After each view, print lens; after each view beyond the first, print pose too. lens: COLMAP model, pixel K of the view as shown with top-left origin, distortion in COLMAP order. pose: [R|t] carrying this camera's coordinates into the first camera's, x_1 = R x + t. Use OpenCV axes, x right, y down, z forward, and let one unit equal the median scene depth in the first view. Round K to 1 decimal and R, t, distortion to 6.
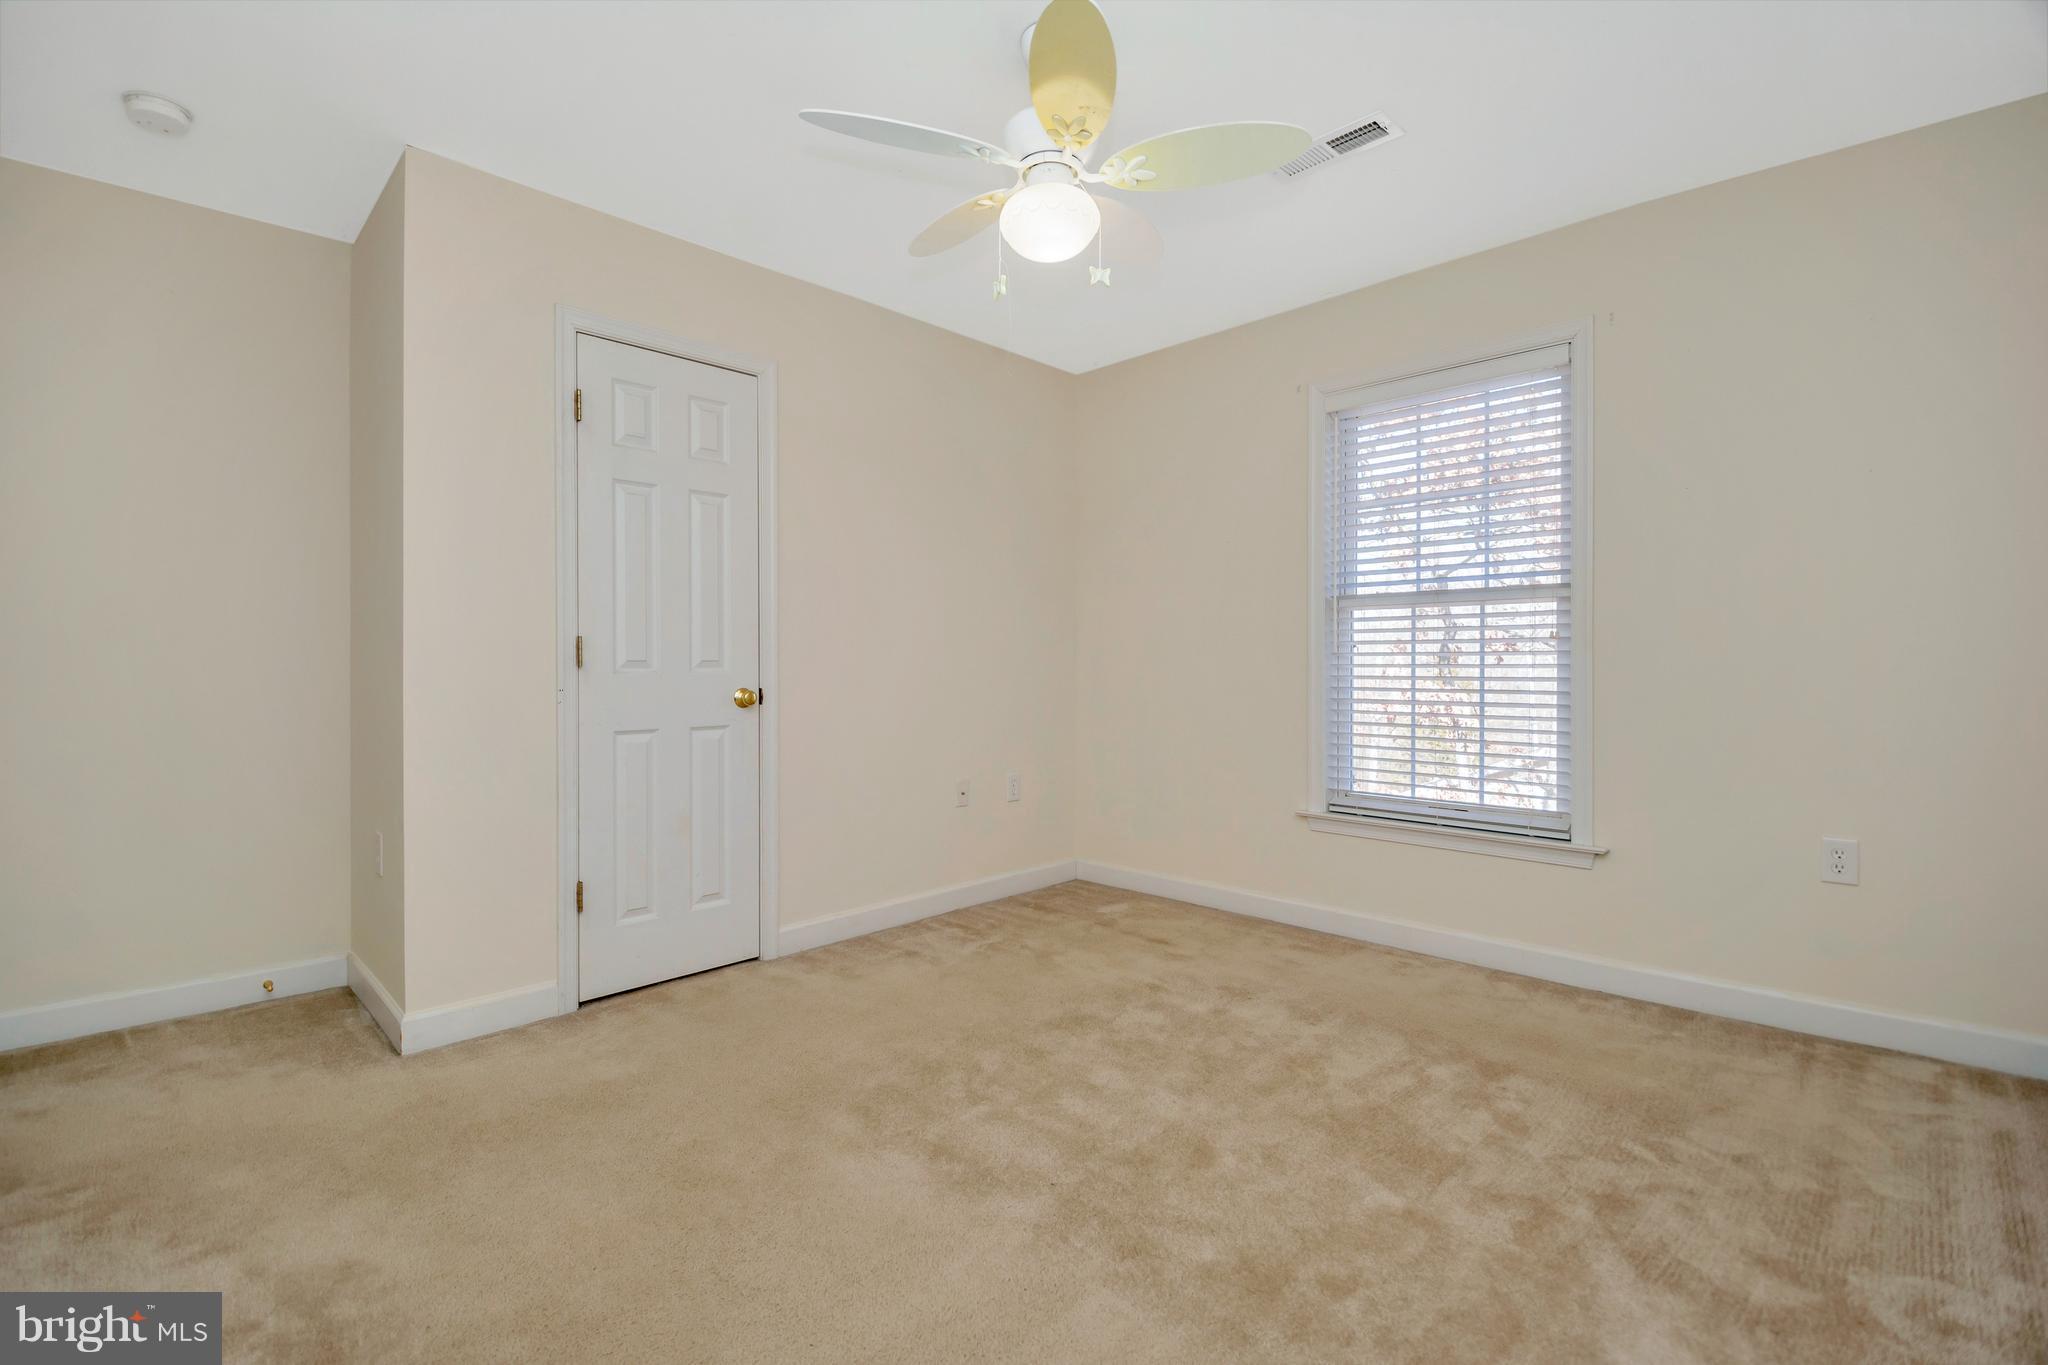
lens RADIAL K [[899.3, 0, 1006.1], [0, 899.3, 652.1], [0, 0, 1]] dist [0.016699, -0.026376]
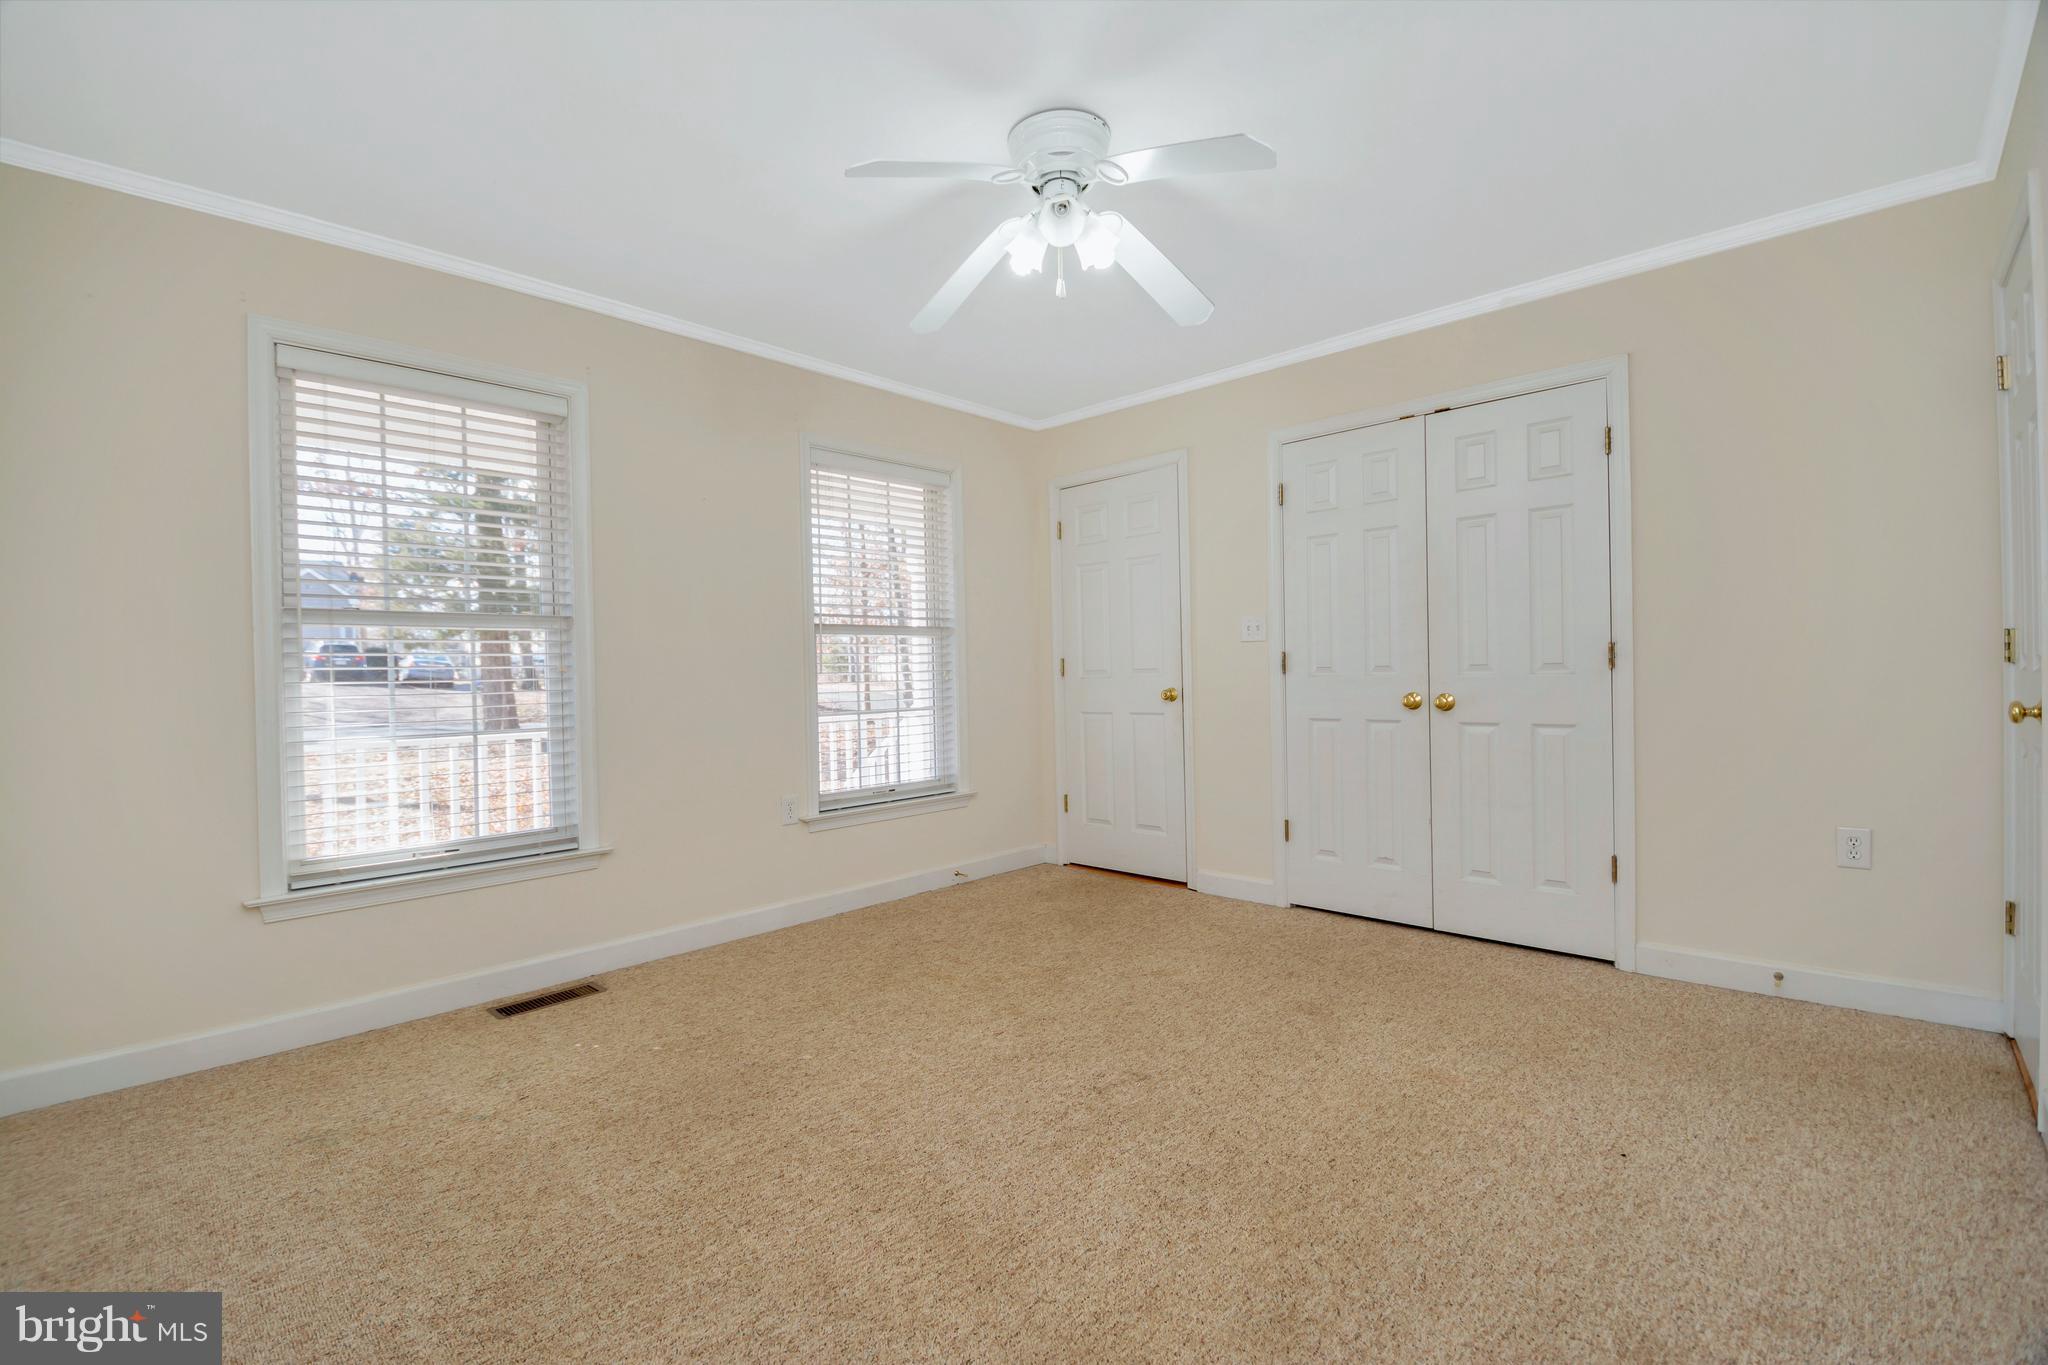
lens RADIAL K [[899.3, 0, 1006.1], [0, 899.3, 652.1], [0, 0, 1]] dist [0.016699, -0.026376]
pose [[-0.020150, 0.025207, 0.999479, -0.791618], [0.013670, 0.999596, -0.024934, 0.007168], [-0.999704, 0.013160, -0.020486, 0.806753]]
